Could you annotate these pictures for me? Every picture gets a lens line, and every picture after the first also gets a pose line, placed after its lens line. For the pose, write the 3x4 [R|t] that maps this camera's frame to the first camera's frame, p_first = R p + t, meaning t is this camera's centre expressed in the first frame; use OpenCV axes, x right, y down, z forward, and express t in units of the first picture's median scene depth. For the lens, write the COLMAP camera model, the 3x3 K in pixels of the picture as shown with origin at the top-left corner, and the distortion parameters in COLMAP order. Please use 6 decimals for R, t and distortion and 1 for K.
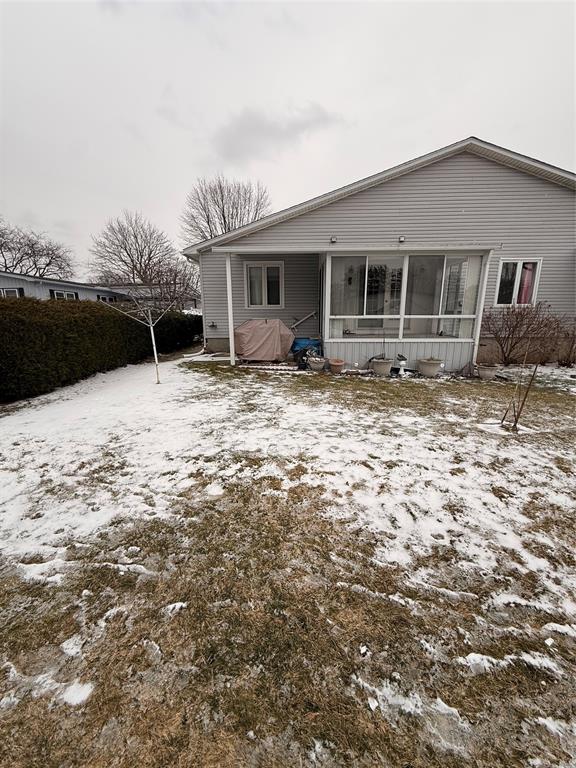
lens RADIAL K [[306.2, 0, 287.3], [0, 306.2, 380.7], [0, 0, 1]] dist [0.001054, -0.000042]
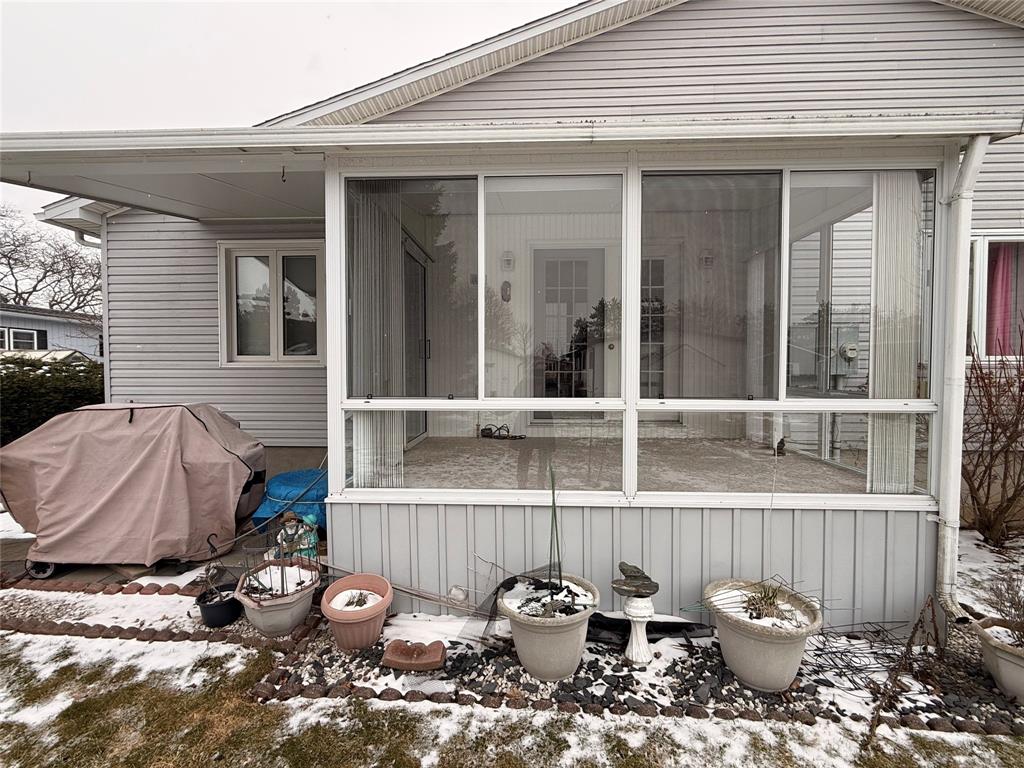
lens RADIAL K [[481.1, 0, 514.4], [0, 481.1, 384.9], [0, 0, 1]] dist [-0.001731, -0.000168]
pose [[0.999977, 0.005555, -0.003860, 0.279509], [-0.006171, 0.982828, -0.184421, -0.151126], [0.002769, 0.184440, 0.982840, 0.606809]]
